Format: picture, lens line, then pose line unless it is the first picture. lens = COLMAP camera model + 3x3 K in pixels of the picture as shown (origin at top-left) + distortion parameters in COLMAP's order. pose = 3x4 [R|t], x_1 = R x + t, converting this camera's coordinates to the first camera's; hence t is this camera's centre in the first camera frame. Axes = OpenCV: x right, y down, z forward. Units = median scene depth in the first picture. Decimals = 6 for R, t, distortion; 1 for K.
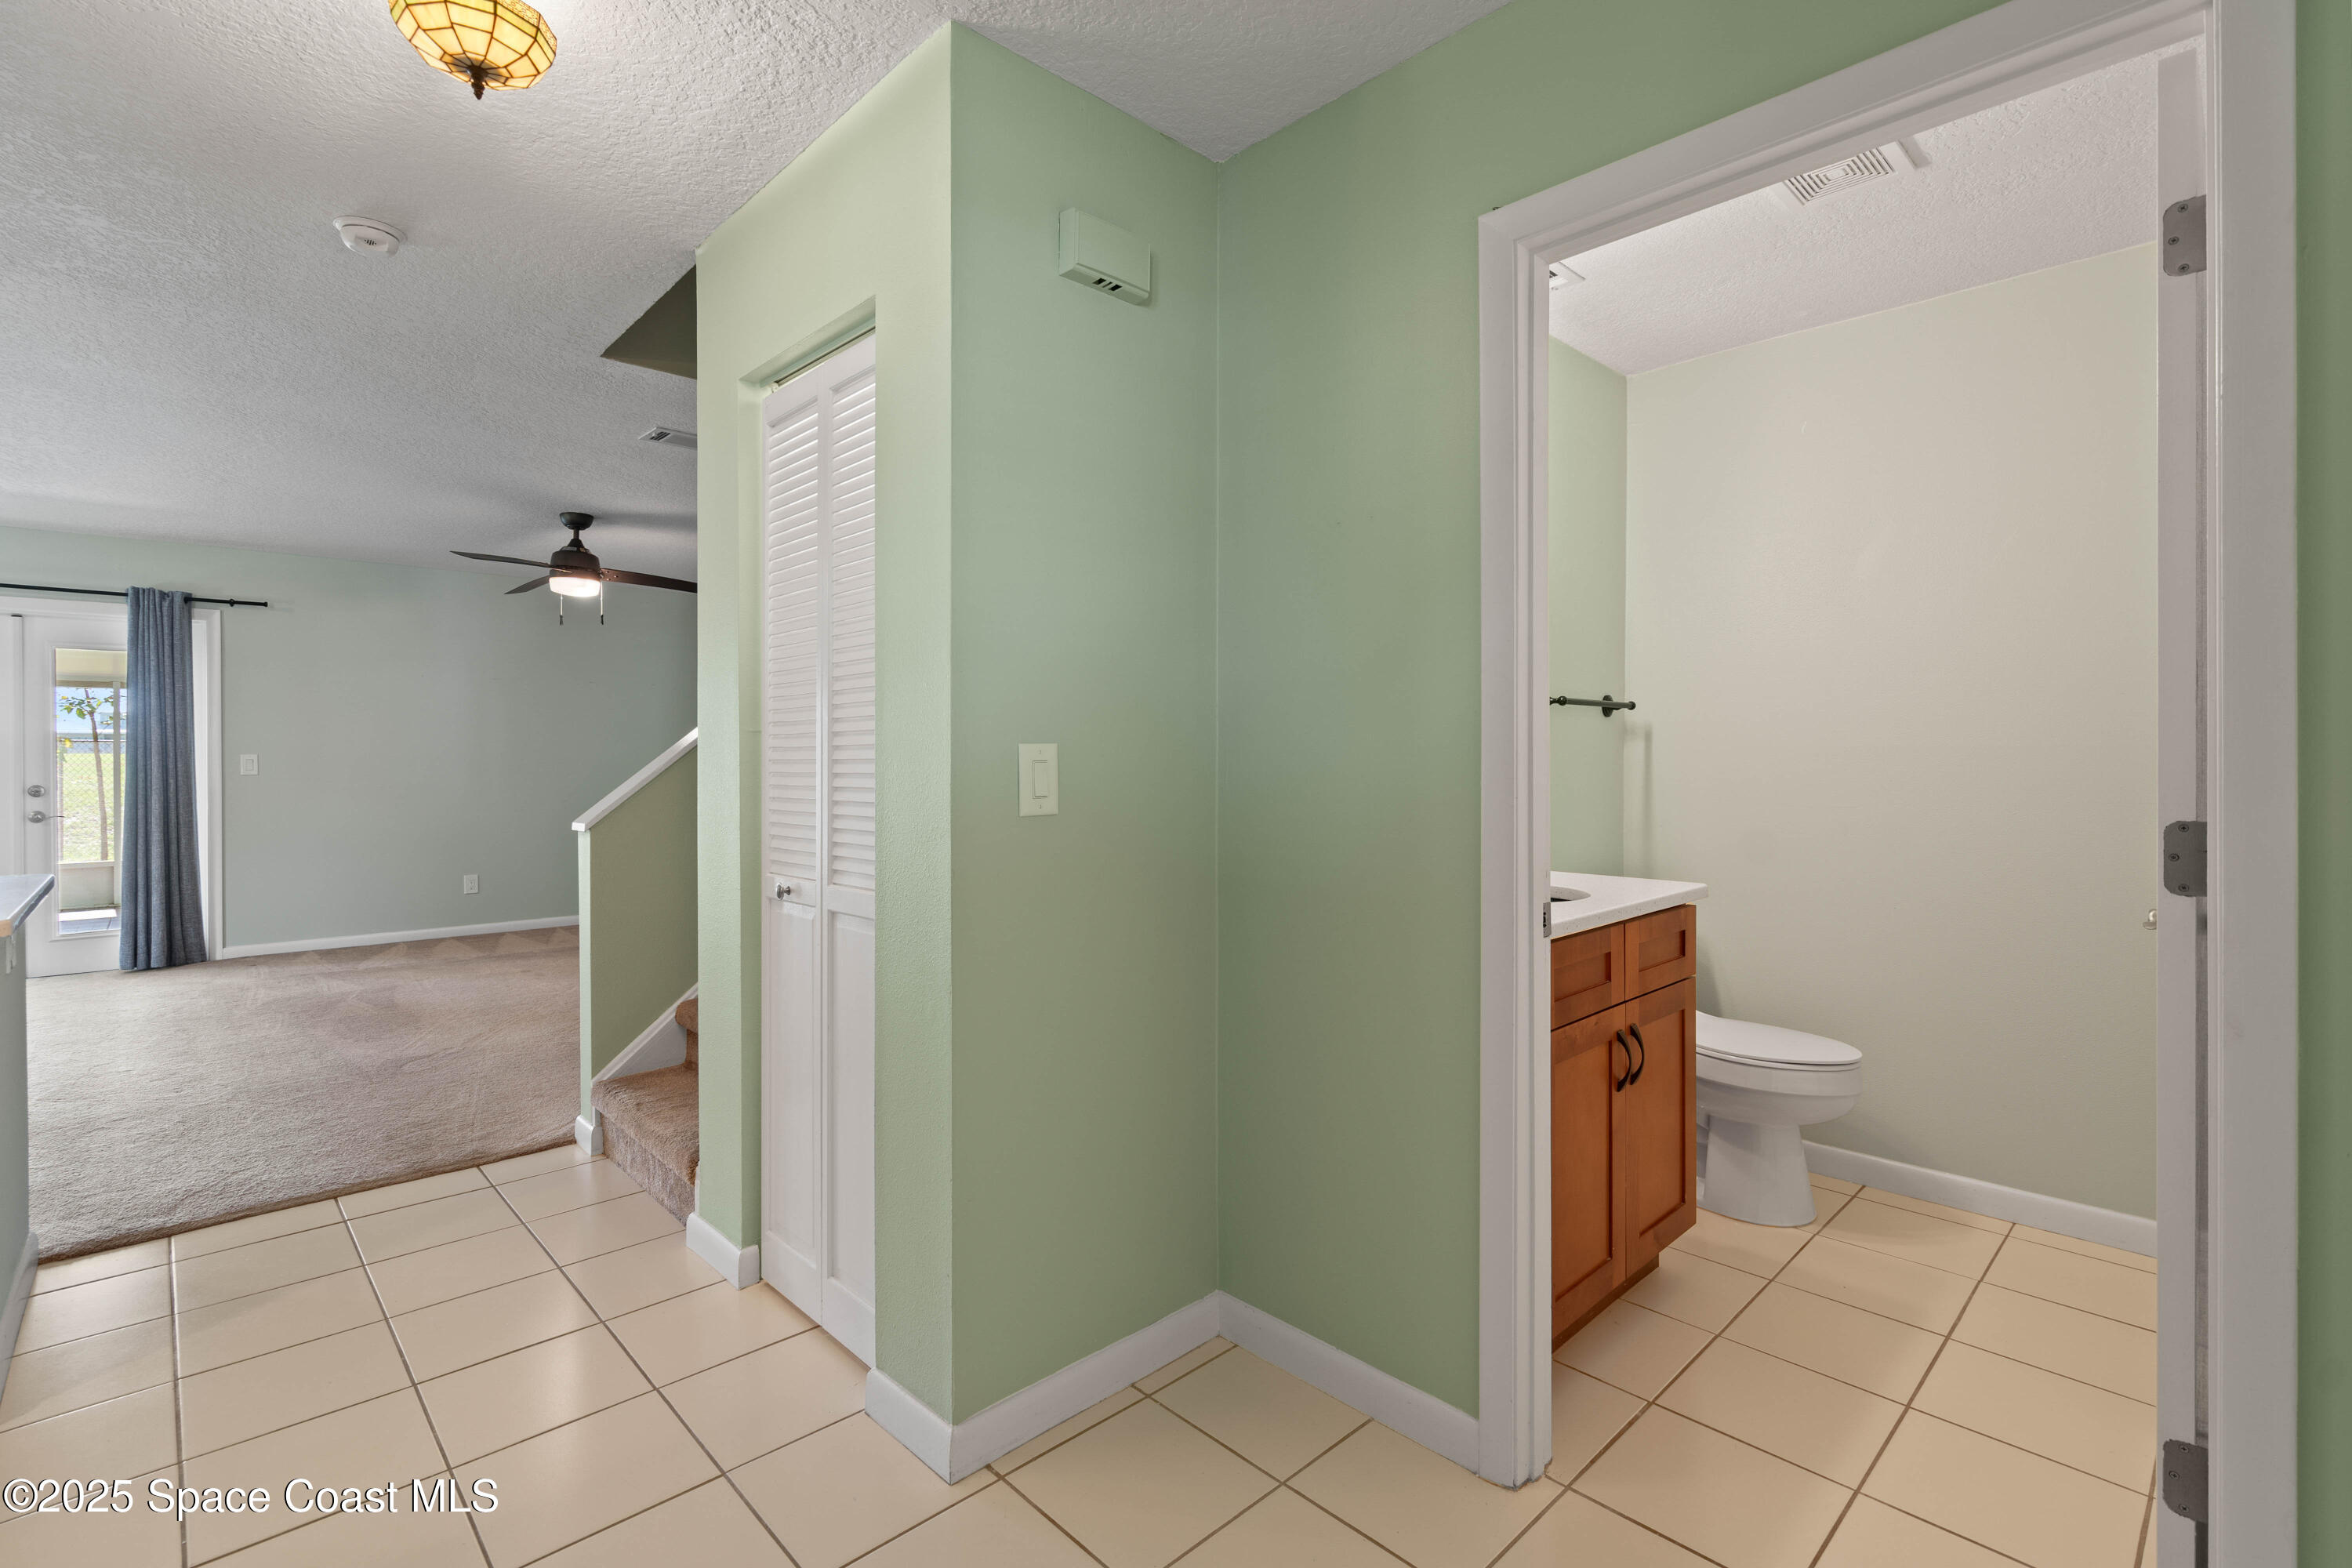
lens RADIAL K [[1074.3, 0, 1175.4], [0, 1074.3, 770.3], [0, 0, 1]] dist [-0.003733, -0.000128]
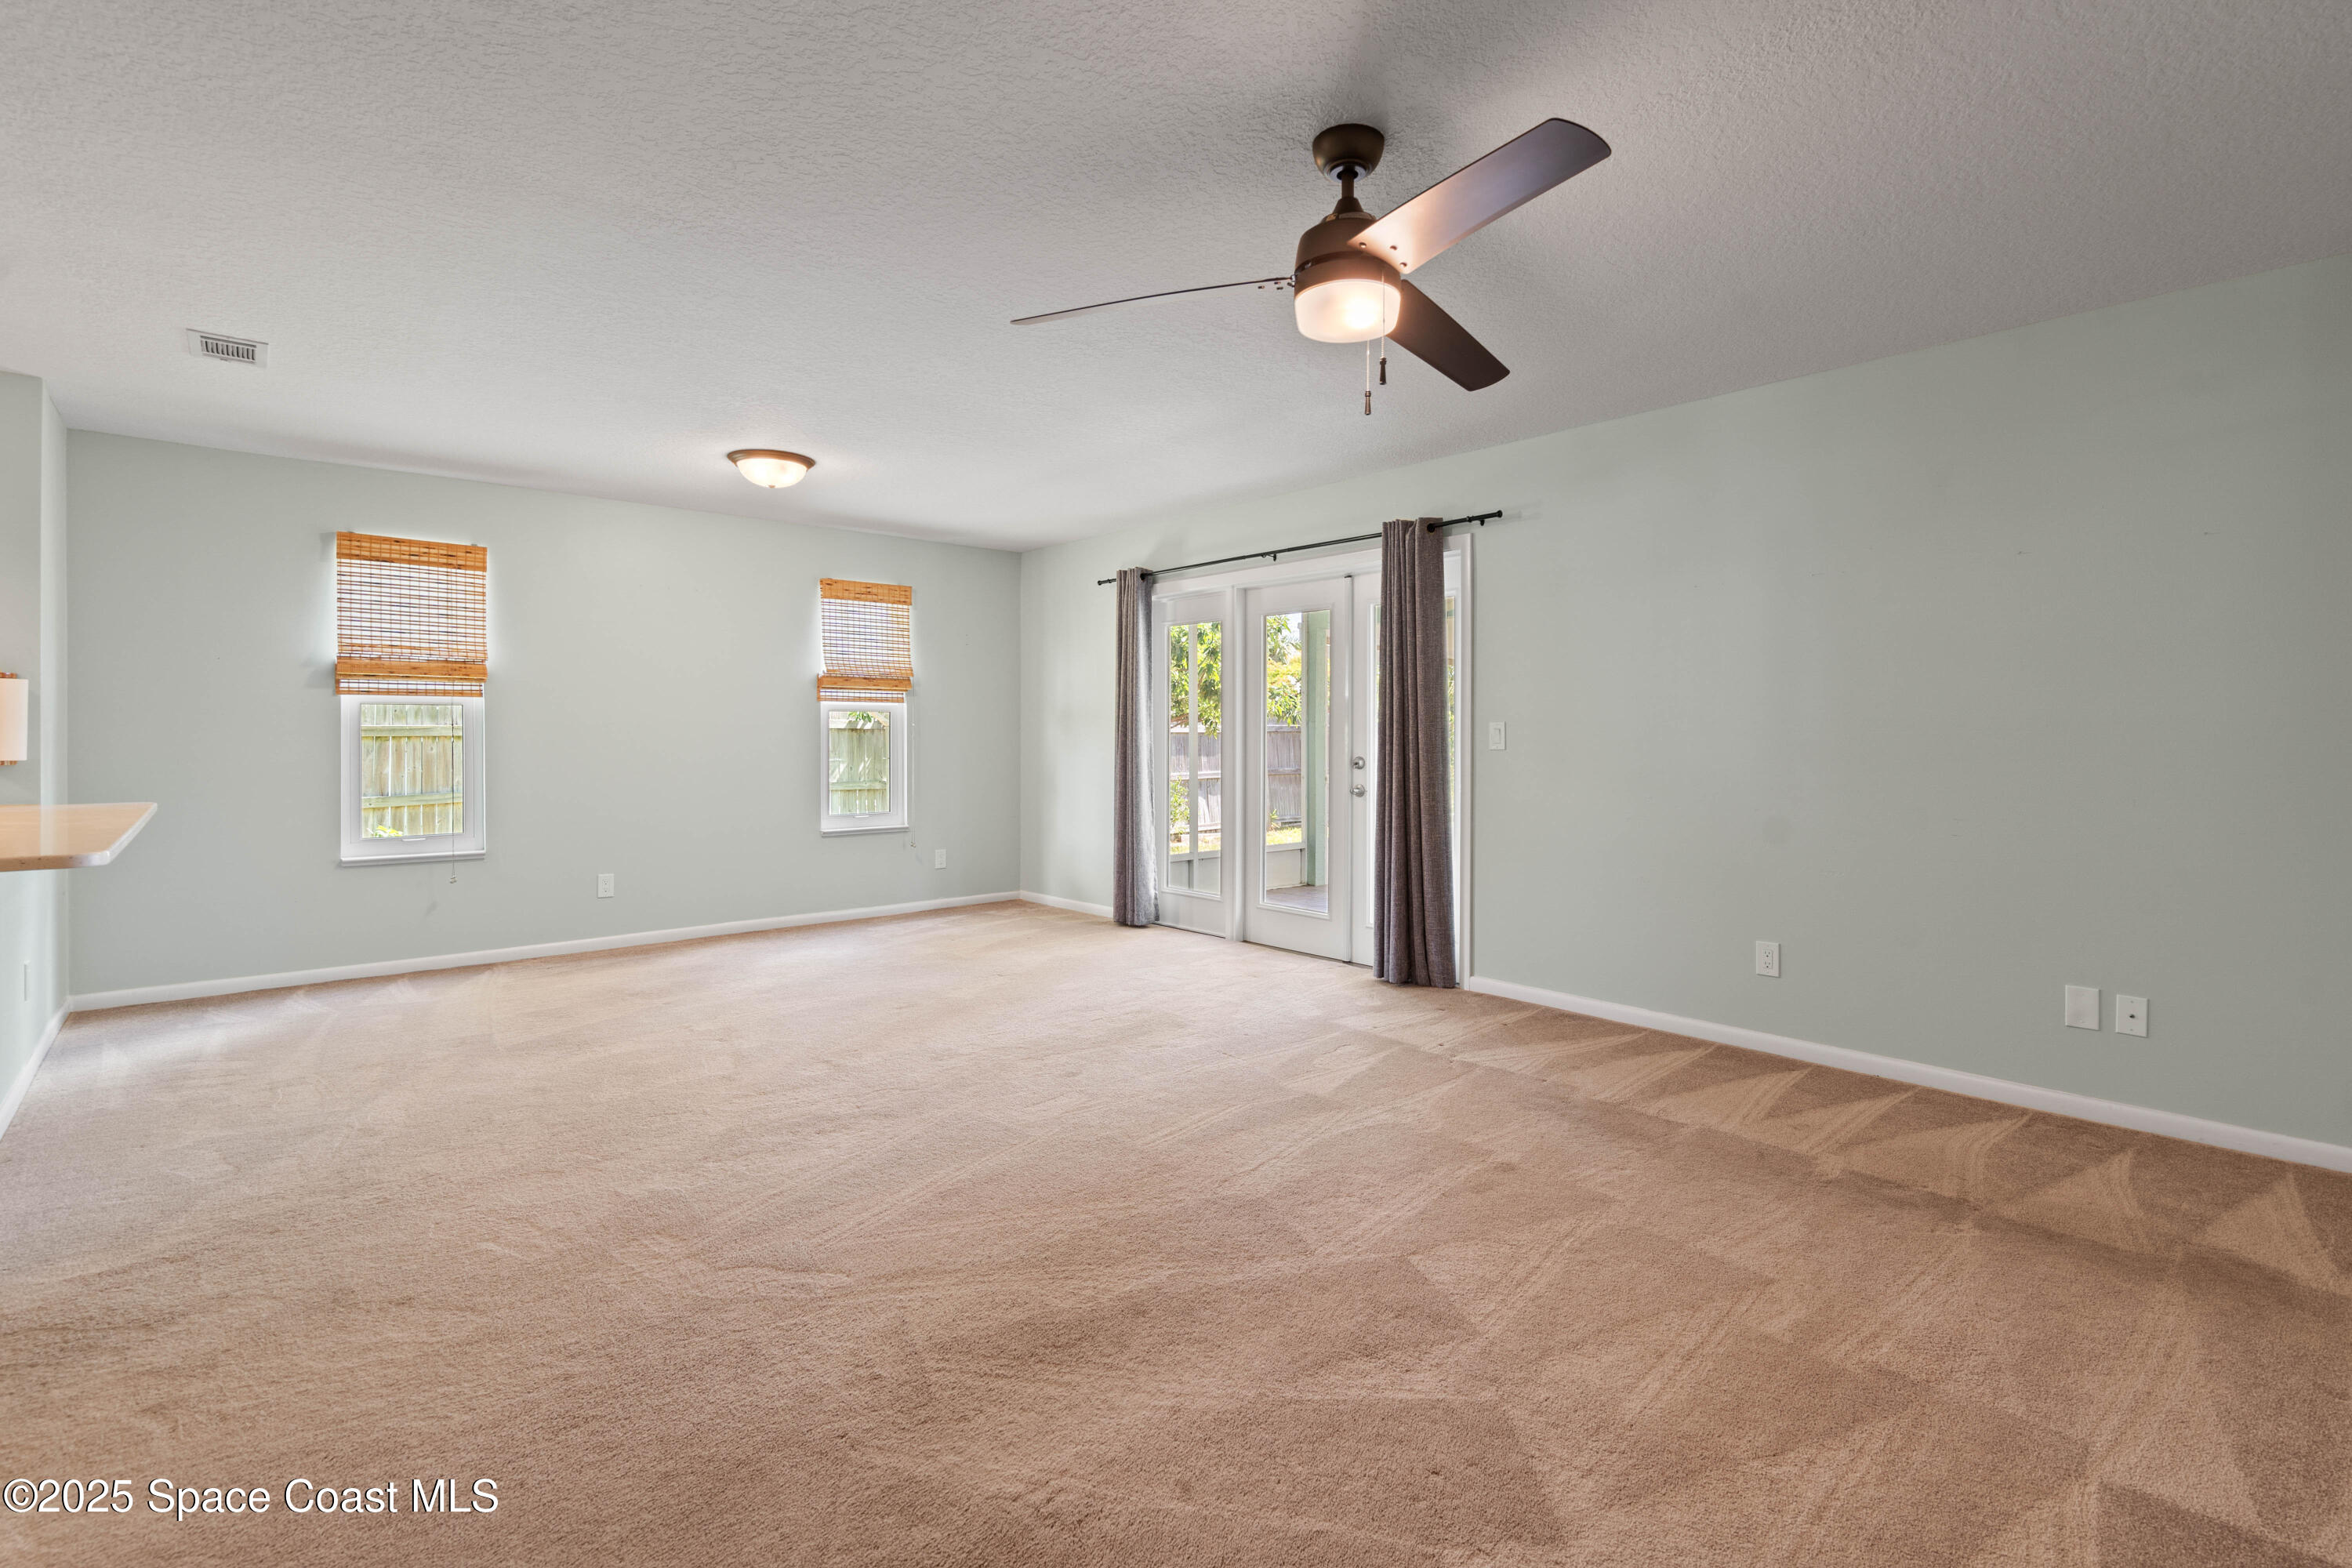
lens RADIAL K [[1074.3, 0, 1173.1], [0, 1074.3, 736.1], [0, 0, 1]] dist [-0.003733, -0.000128]
pose [[-0.042824, 0.001733, -0.999081, -0.120959], [-0.011464, 0.999932, 0.002226, -0.003879], [0.999017, 0.011549, -0.042802, 0.840011]]
